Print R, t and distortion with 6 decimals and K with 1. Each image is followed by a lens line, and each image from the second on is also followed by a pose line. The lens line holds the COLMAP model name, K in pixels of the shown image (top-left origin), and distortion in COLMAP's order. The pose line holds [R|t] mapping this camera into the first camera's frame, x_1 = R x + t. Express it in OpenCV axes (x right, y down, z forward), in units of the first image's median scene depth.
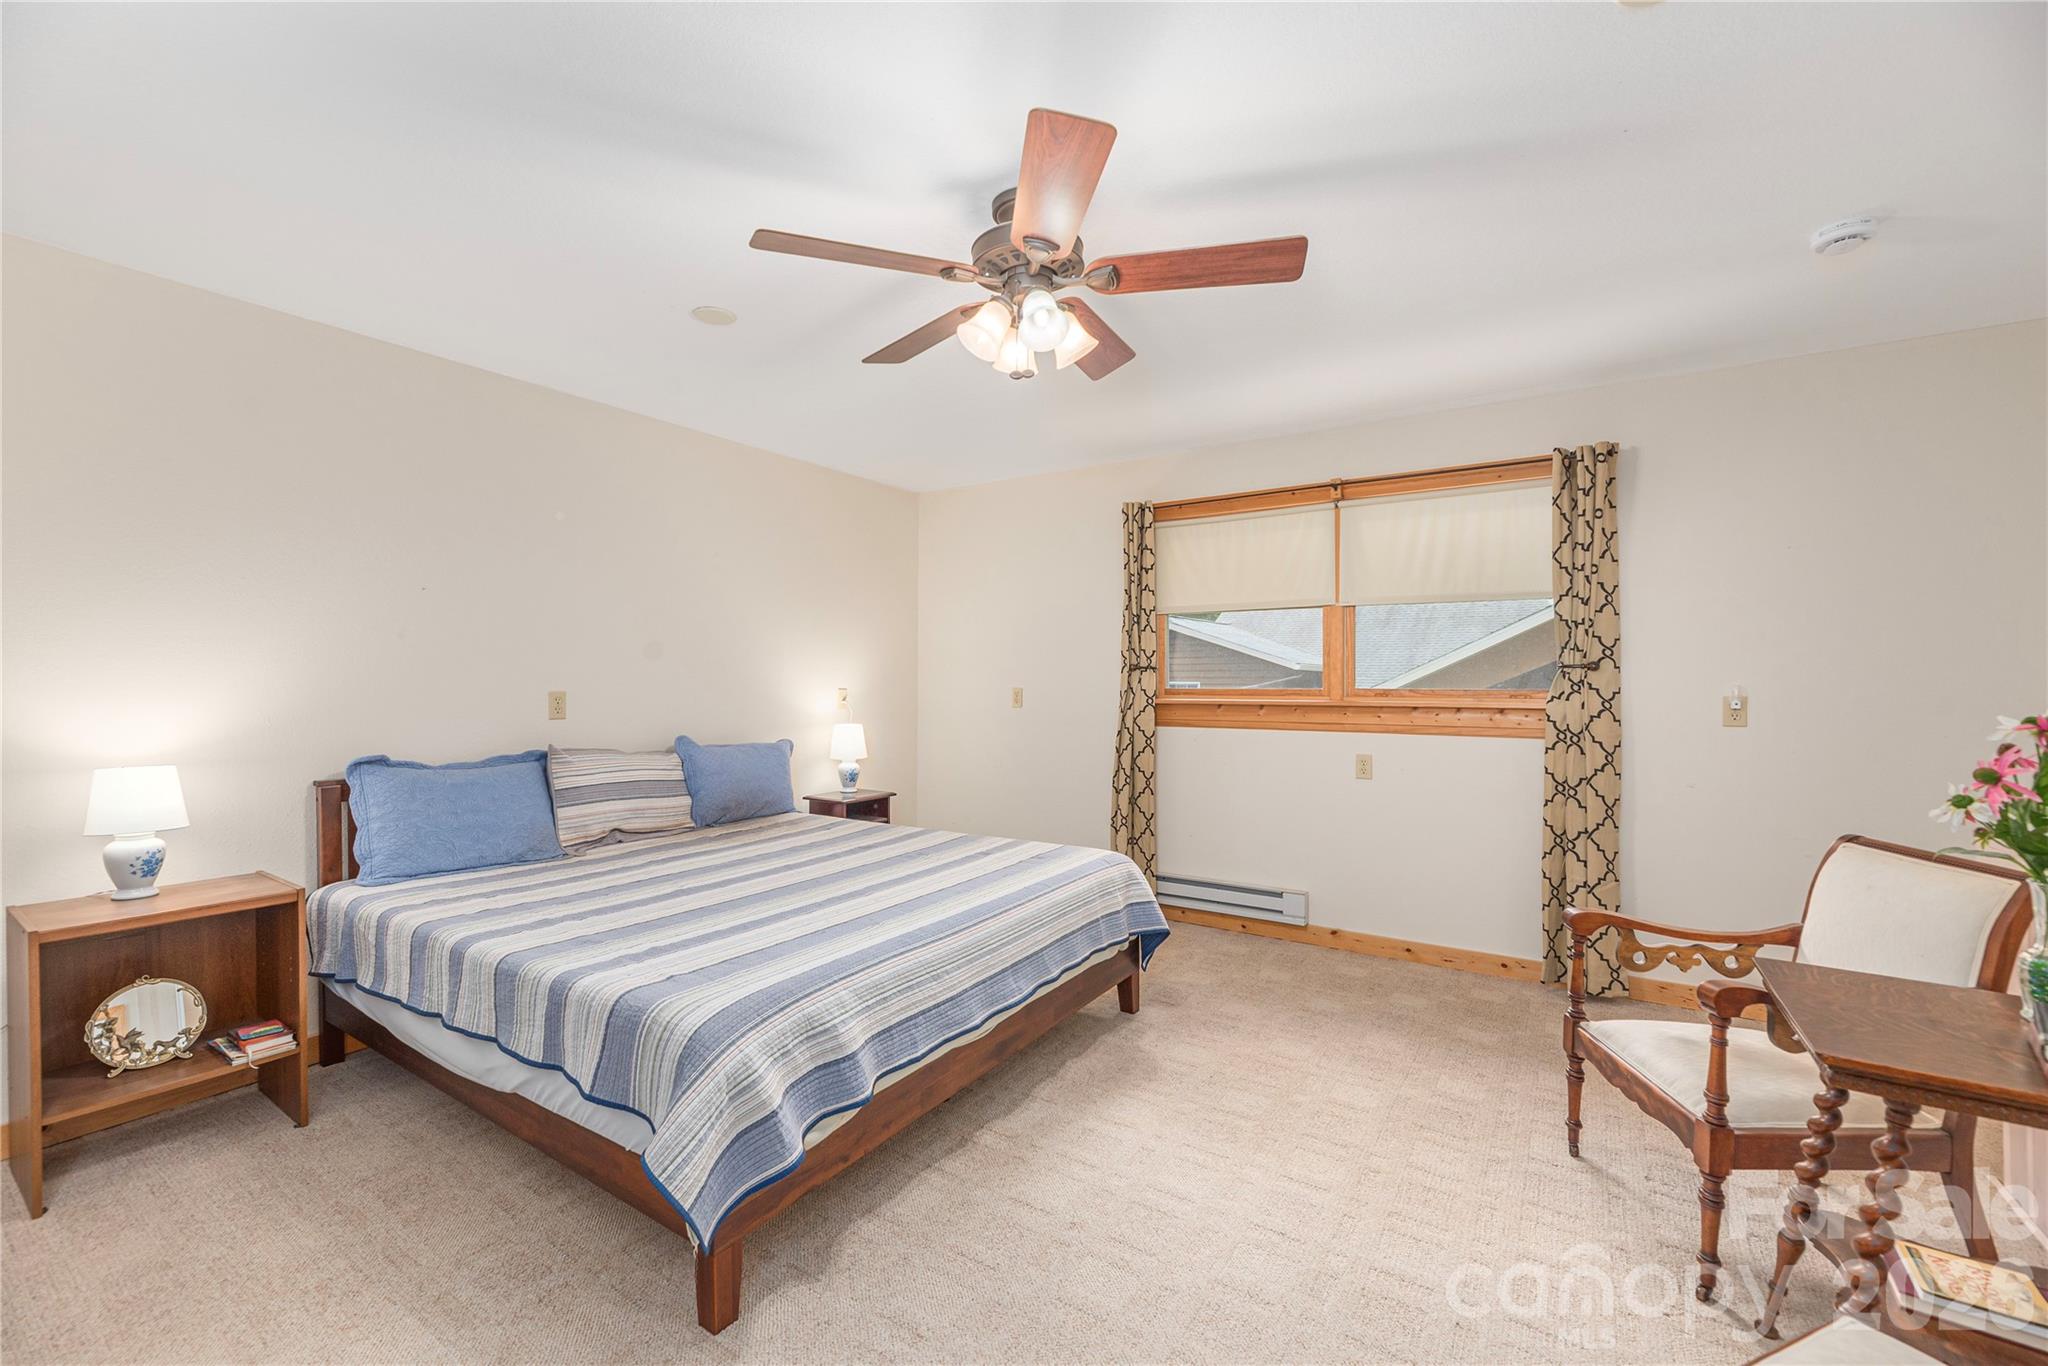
lens RADIAL K [[837.3, 0, 1015.6], [0, 837.3, 688.5], [0, 0, 1]] dist [-0.010224, -0.000161]
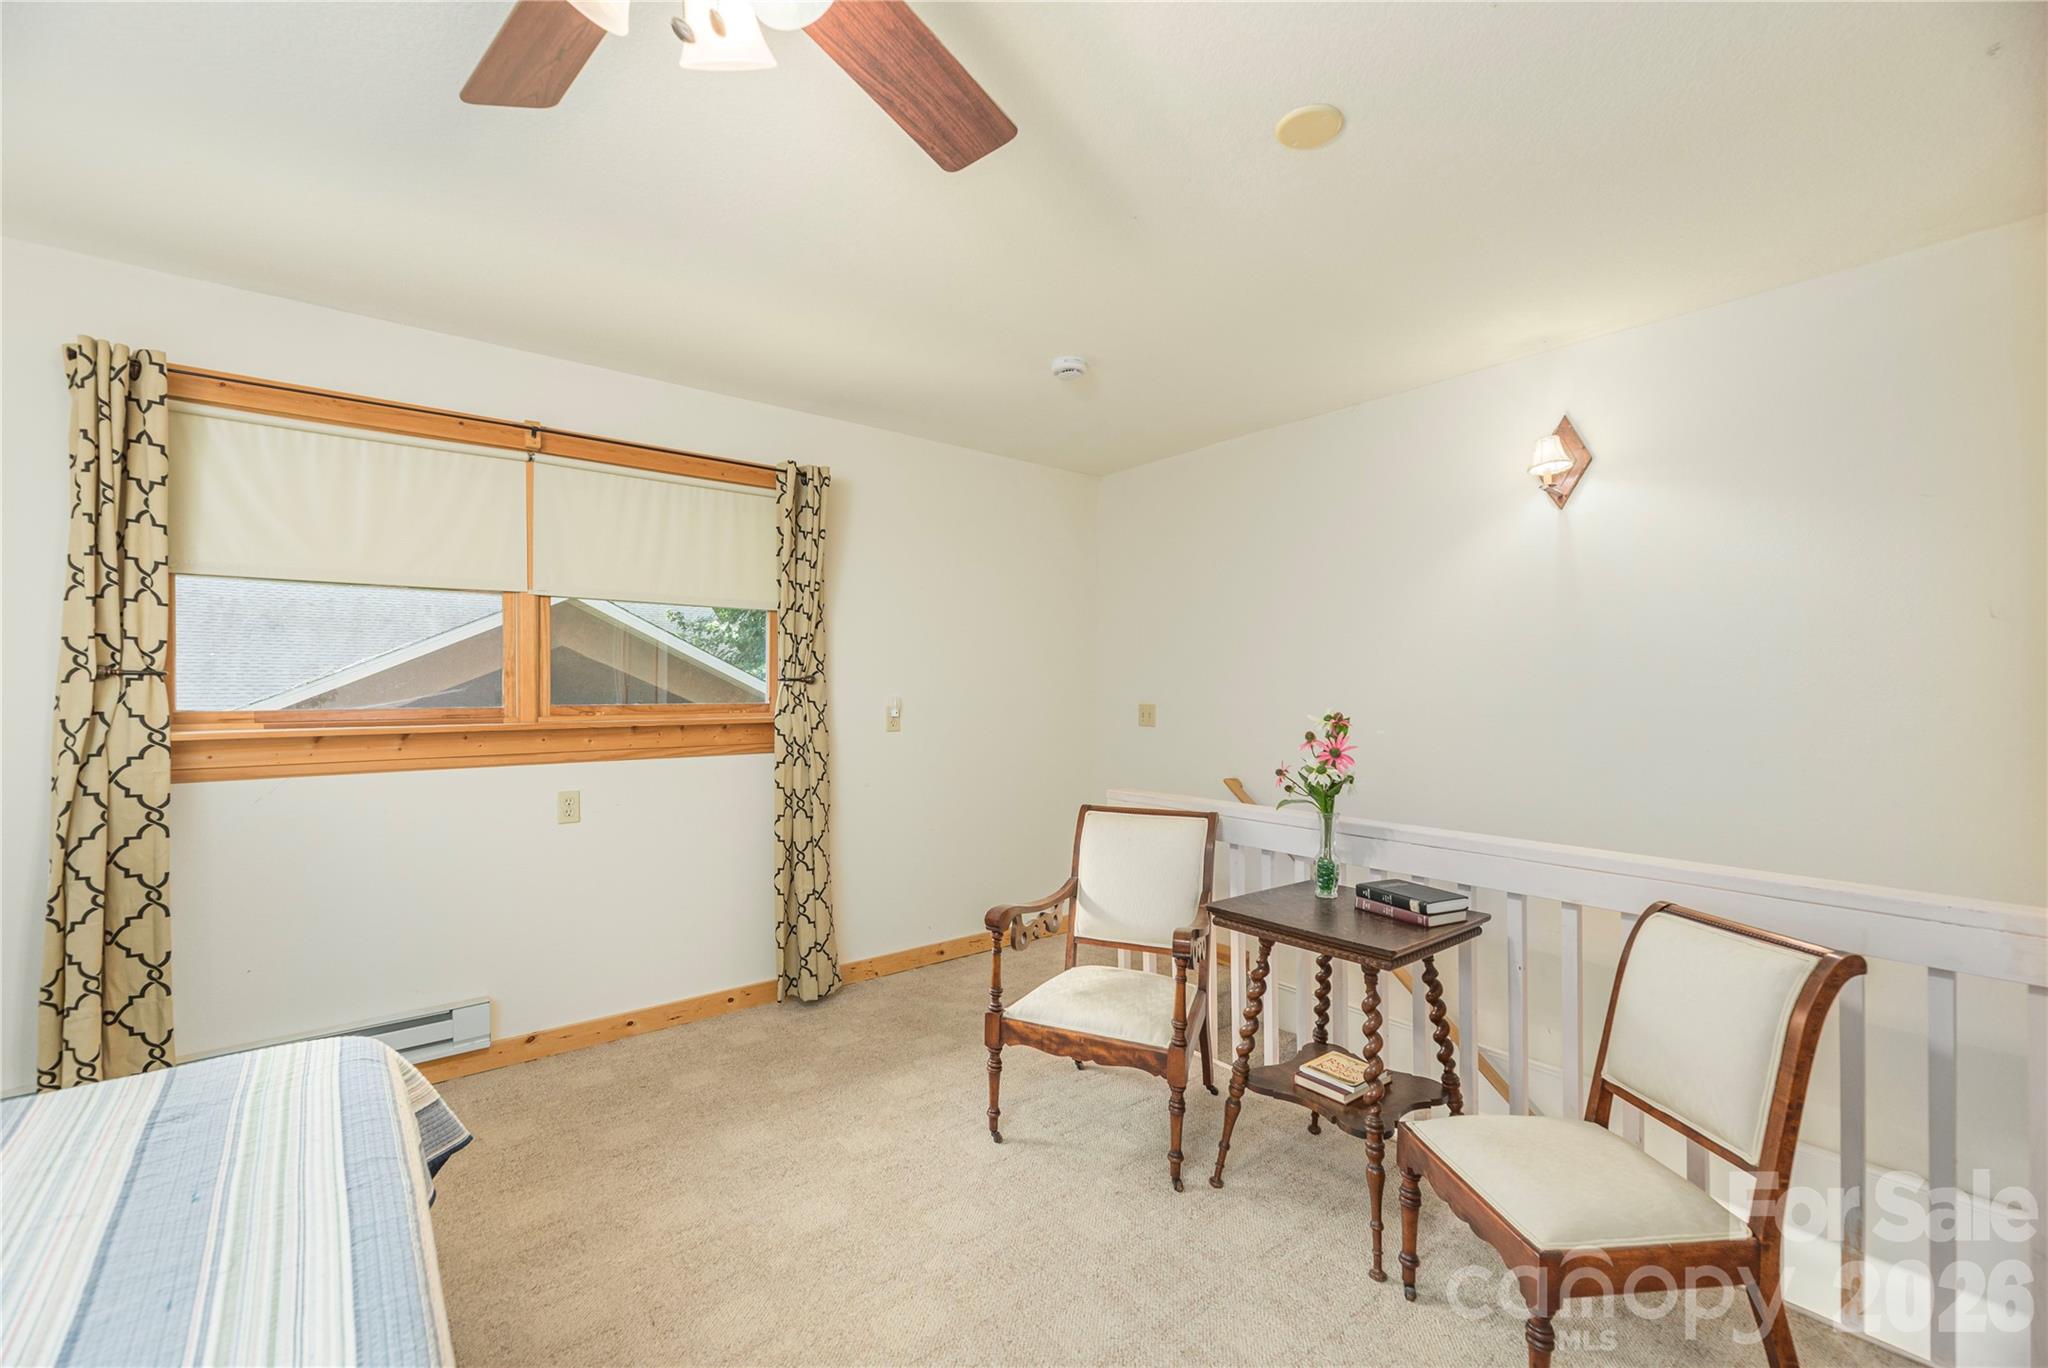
lens RADIAL K [[837.3, 0, 1019.8], [0, 837.3, 691.0], [0, 0, 1]] dist [-0.010224, -0.000161]
pose [[0.292035, -0.002728, 0.956404, -0.193843], [0.011660, 0.999932, -0.000708, -0.007809], [-0.956336, 0.011358, 0.292047, 0.376203]]
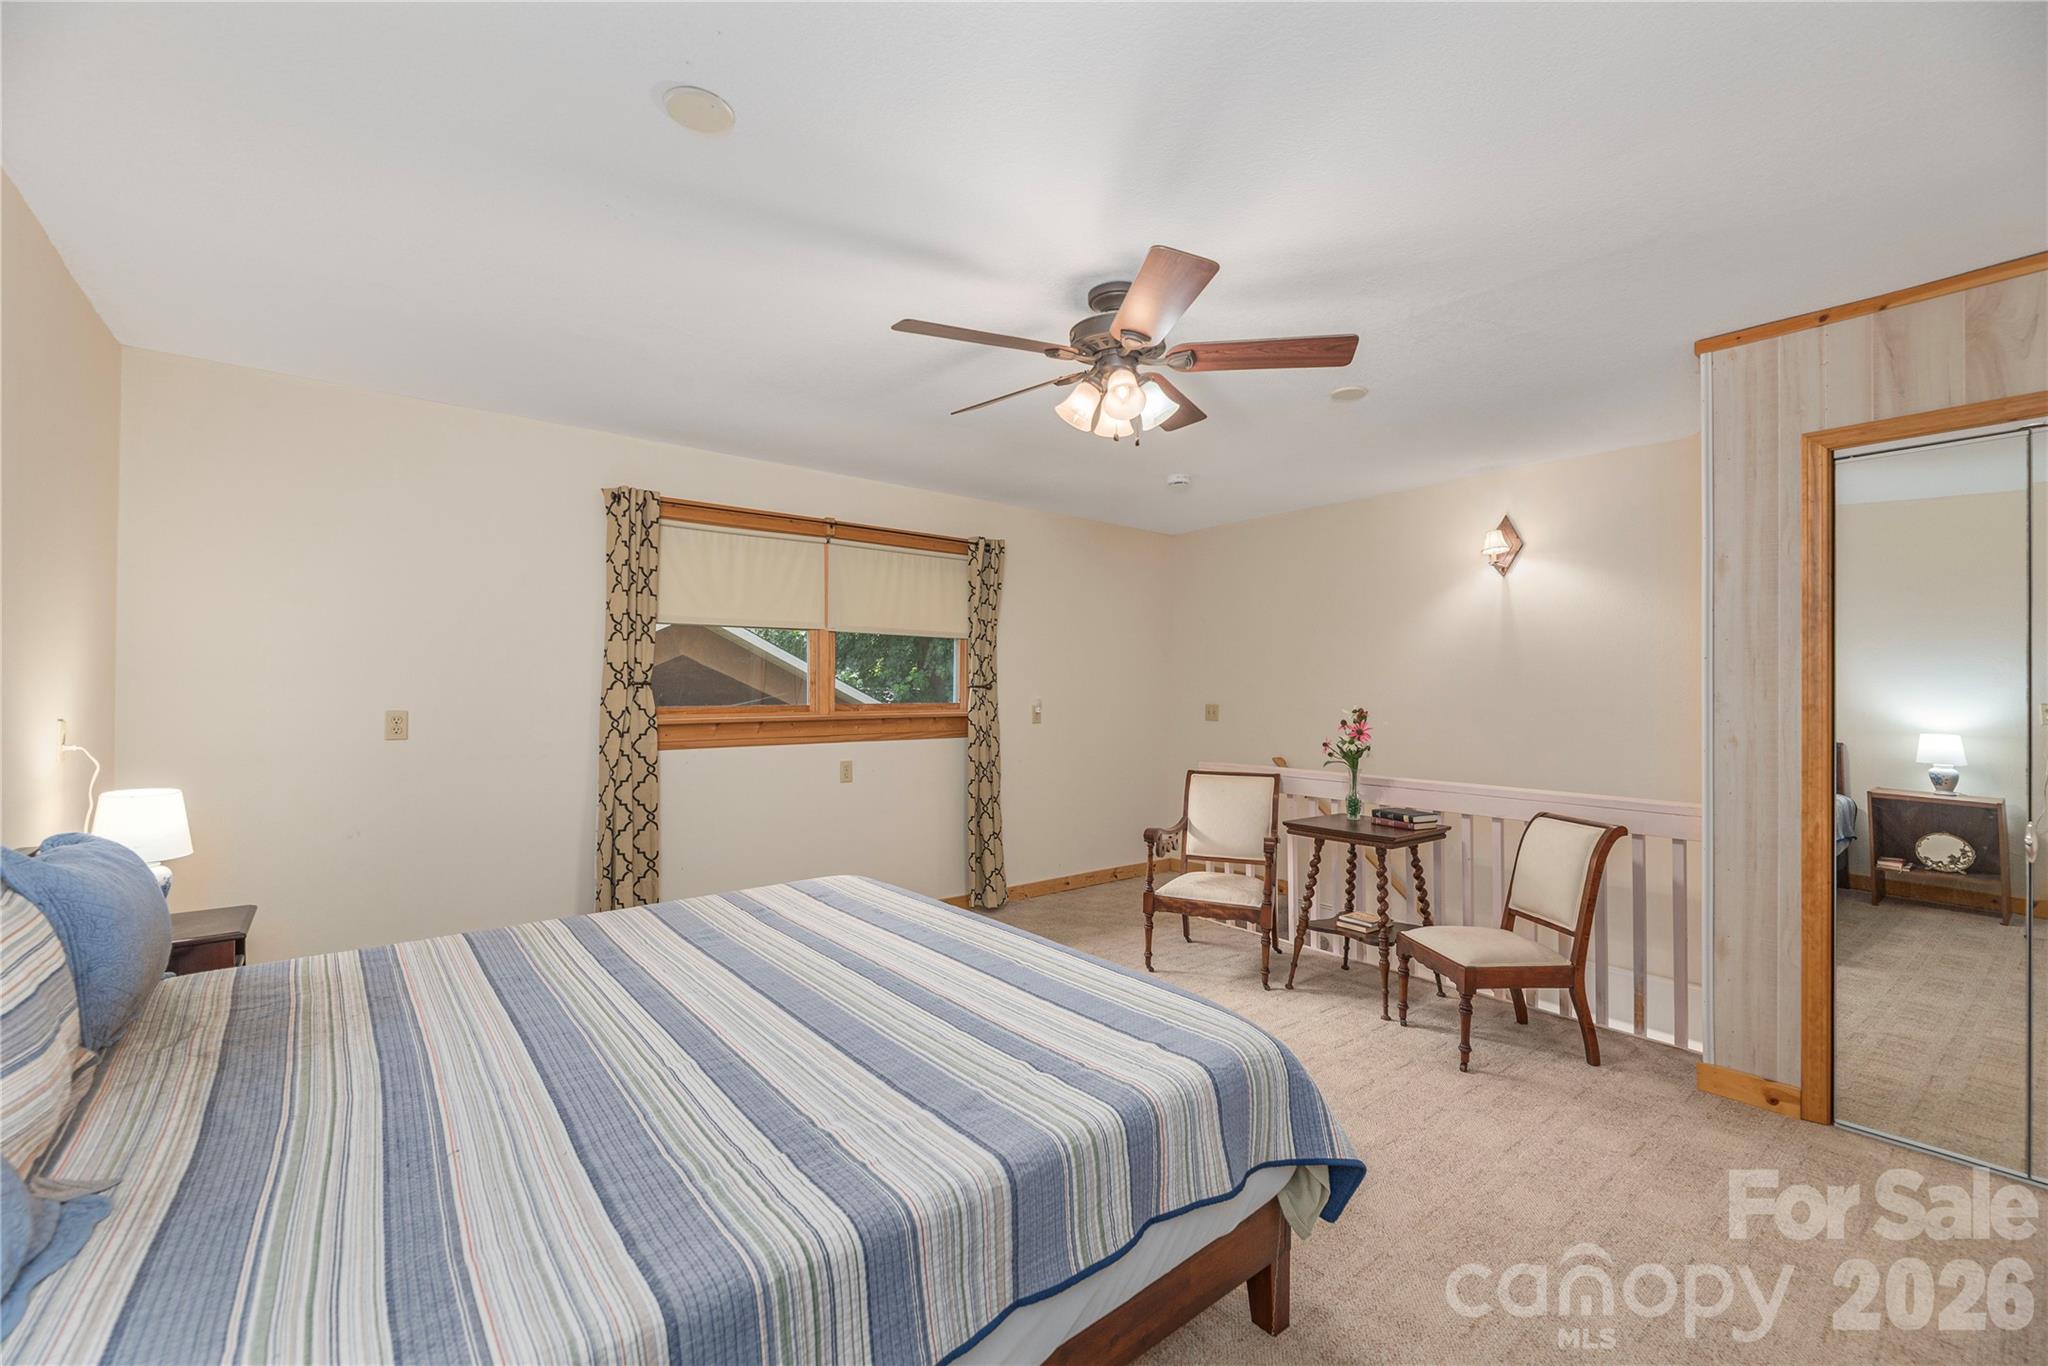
lens RADIAL K [[837.3, 0, 1017.5], [0, 837.3, 689.4], [0, 0, 1]] dist [-0.010224, -0.000161]
pose [[0.297111, 0.002360, 0.954840, -0.614474], [0.010673, 0.999926, -0.005793, -0.010799], [-0.954783, 0.011912, 0.297064, 0.426022]]
